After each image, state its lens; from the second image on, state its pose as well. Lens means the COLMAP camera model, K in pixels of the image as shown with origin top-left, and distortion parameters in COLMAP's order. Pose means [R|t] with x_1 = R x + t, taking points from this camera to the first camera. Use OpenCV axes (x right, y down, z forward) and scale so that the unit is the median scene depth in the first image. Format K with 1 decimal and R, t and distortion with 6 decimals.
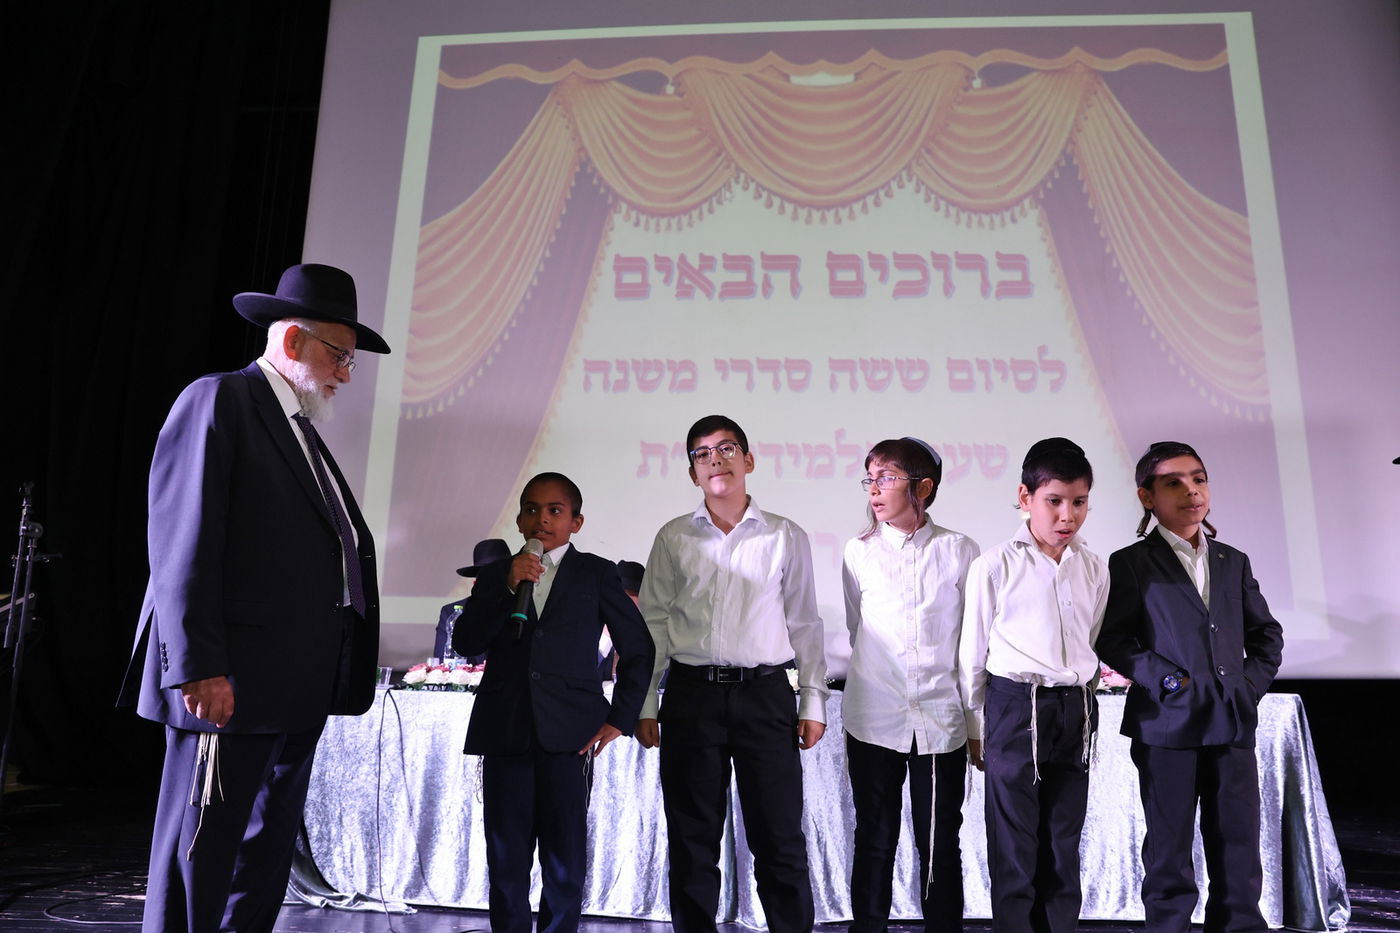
lens RADIAL K [[953.6, 0, 700.0], [0, 953.6, 466.5], [0, 0, 1]] dist [-0.120334, 0.091617]
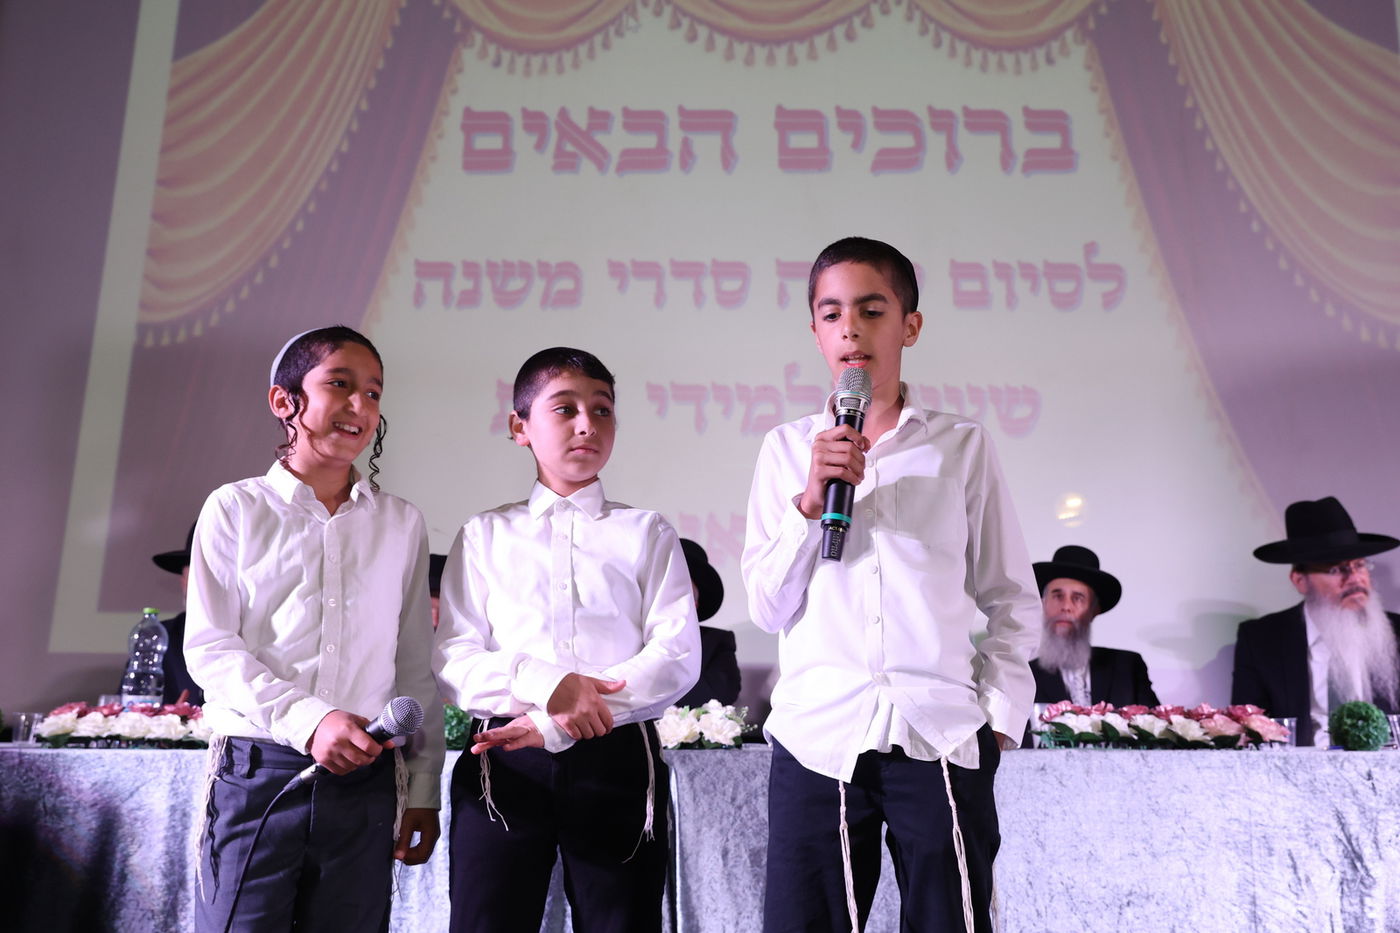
lens RADIAL K [[1229.9, 0, 700.4], [0, 1229.9, 461.3], [0, 0, 1]] dist [-0.070082, 0.132899]
pose [[0.999020, 0.003433, 0.044126, 0.042035], [-0.003017, 0.999950, -0.009486, 0.037279], [-0.044156, 0.009344, 0.998981, 0.124696]]
